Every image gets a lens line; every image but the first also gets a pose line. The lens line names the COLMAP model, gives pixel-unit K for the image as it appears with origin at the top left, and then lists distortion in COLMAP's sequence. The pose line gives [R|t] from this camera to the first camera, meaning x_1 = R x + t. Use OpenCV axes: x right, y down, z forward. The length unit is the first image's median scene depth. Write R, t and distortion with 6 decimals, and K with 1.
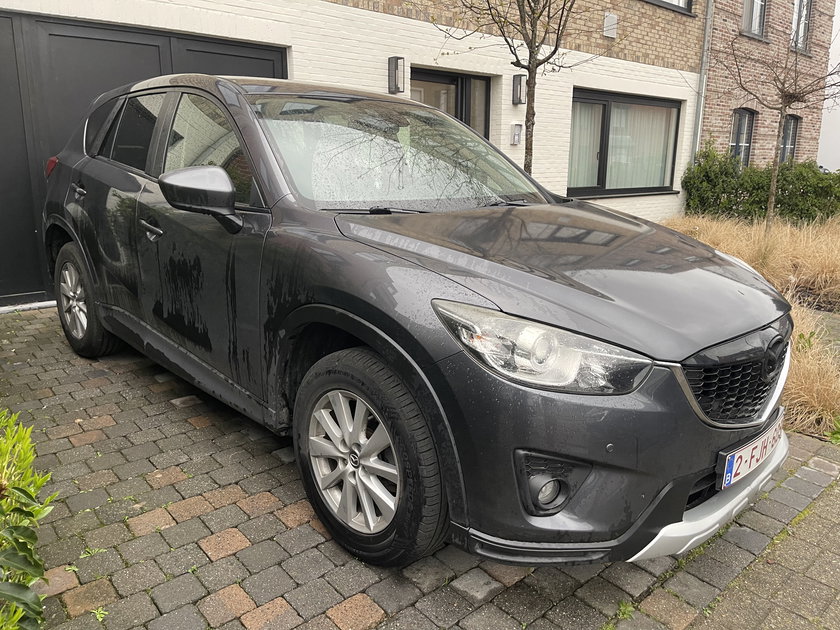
lens RADIAL K [[629.0, 0, 420.0], [0, 629.0, 315.0], [0, 0, 1]] dist [0.071850, -0.089510]
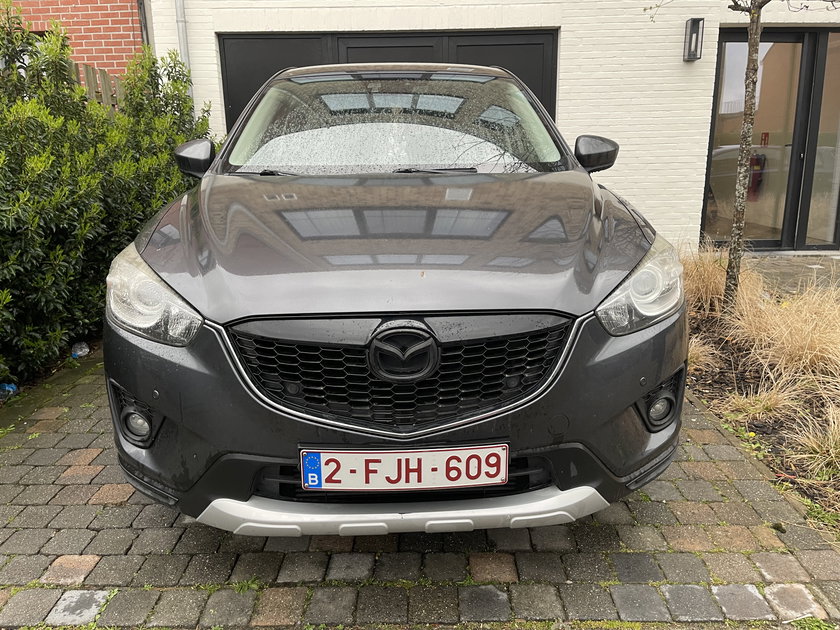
lens RADIAL K [[629.0, 0, 420.0], [0, 629.0, 315.0], [0, 0, 1]] dist [0.071850, -0.089510]
pose [[0.748029, 0.148678, -0.646797, 0.940562], [-0.142104, 0.987862, 0.062733, -0.030718], [0.648273, 0.044986, 0.760077, 0.368390]]
